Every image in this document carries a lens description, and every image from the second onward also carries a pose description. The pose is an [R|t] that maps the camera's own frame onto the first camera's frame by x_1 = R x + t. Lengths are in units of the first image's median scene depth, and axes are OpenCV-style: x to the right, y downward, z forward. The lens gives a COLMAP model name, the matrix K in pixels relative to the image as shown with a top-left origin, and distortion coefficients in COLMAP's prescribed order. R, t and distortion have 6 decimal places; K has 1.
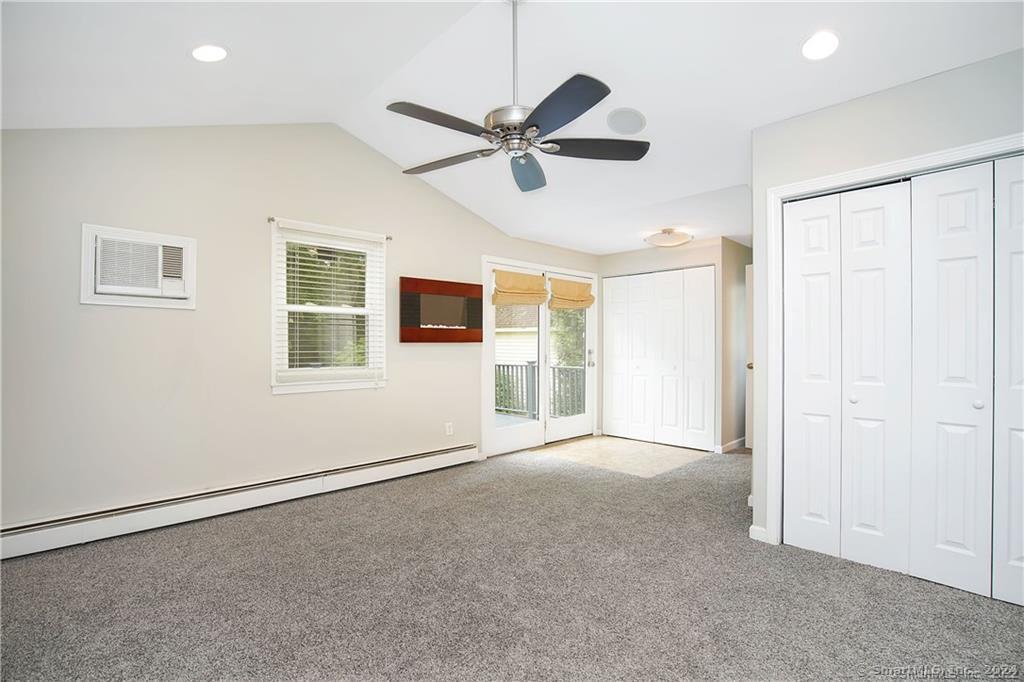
lens RADIAL K [[482.8, 0, 513.9], [0, 482.8, 345.4], [0, 0, 1]] dist [-0.000340, -0.000023]
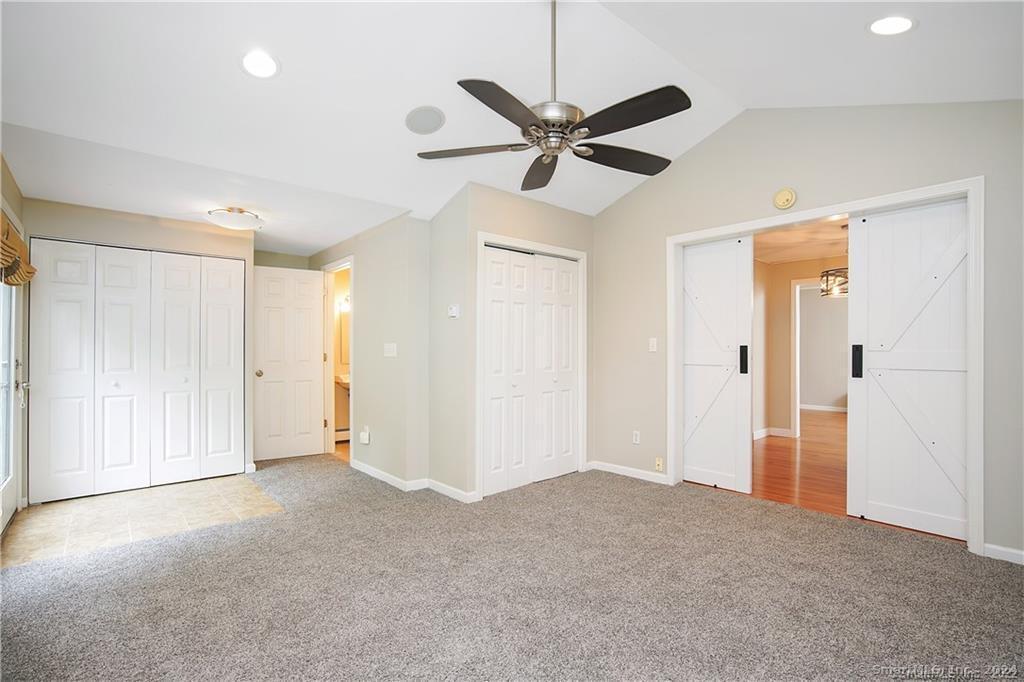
lens RADIAL K [[482.8, 0, 513.9], [0, 482.8, 345.4], [0, 0, 1]] dist [-0.000340, -0.000023]
pose [[0.059859, 0.007187, 0.998181, -0.515244], [0.005246, 0.999958, -0.007515, -0.001446], [-0.998193, 0.005686, 0.059818, 0.543491]]
